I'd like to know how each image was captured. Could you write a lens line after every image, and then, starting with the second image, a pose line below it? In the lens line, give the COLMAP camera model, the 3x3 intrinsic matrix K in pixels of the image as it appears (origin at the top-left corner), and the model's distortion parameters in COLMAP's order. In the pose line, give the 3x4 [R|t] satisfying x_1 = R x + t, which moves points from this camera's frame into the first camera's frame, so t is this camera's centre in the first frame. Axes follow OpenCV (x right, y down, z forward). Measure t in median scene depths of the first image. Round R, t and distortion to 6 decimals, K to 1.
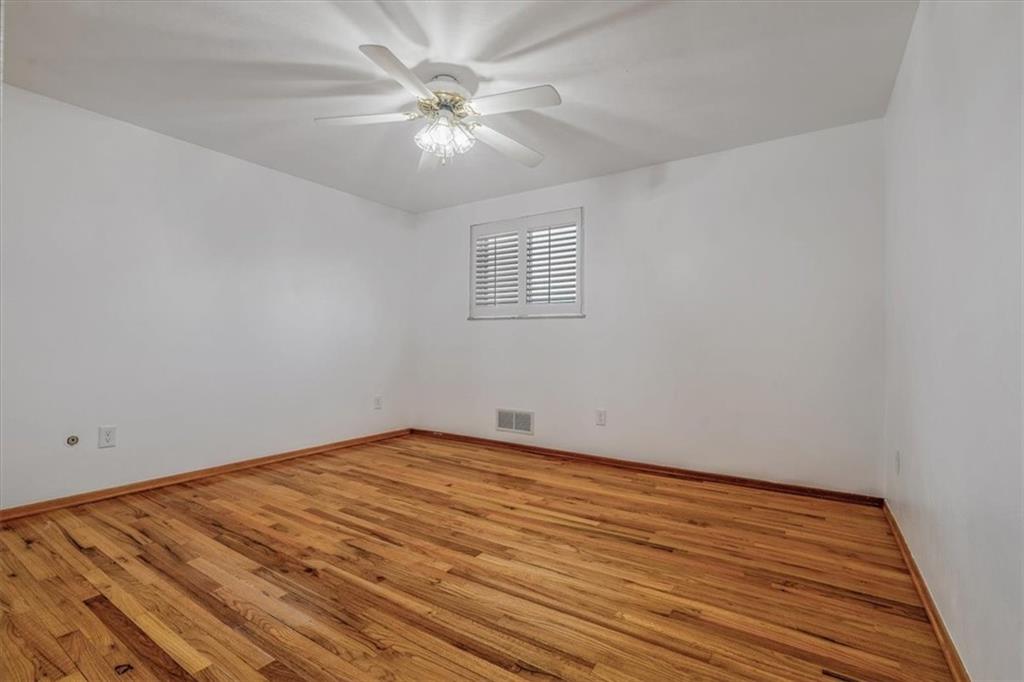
lens RADIAL K [[459.9, 0, 506.3], [0, 459.9, 342.2], [0, 0, 1]] dist [-0.007798, 0.000019]
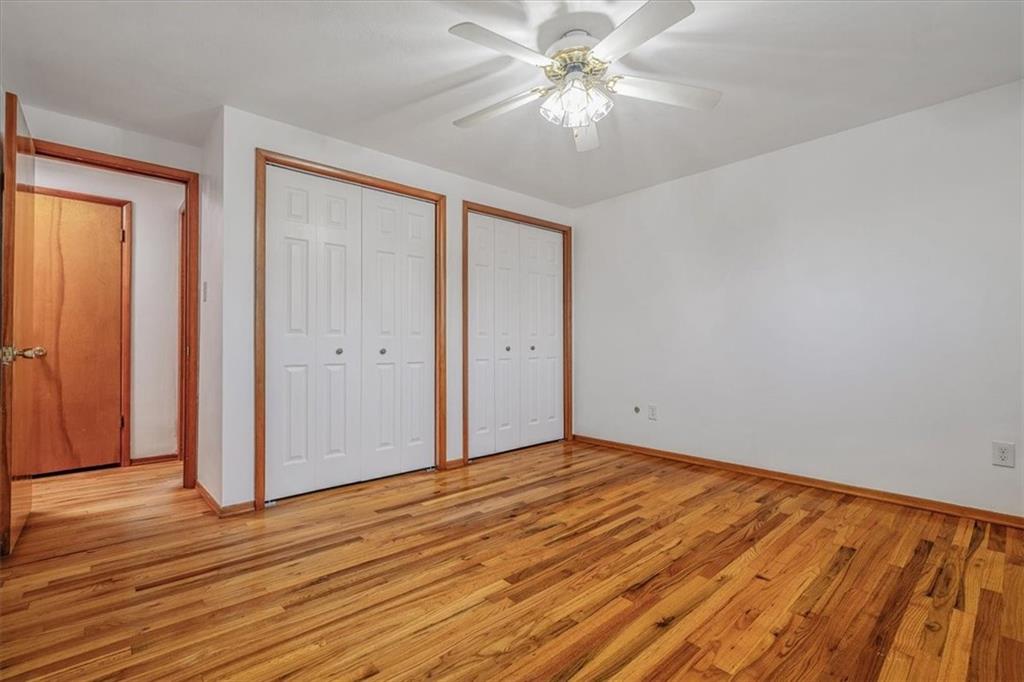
lens RADIAL K [[459.9, 0, 510.1], [0, 459.9, 336.7], [0, 0, 1]] dist [-0.007798, 0.000019]
pose [[-0.237313, -0.020565, -0.971216, 0.723911], [0.002190, 0.999762, -0.021704, 0.008799], [0.971431, -0.007277, -0.237211, 1.092389]]
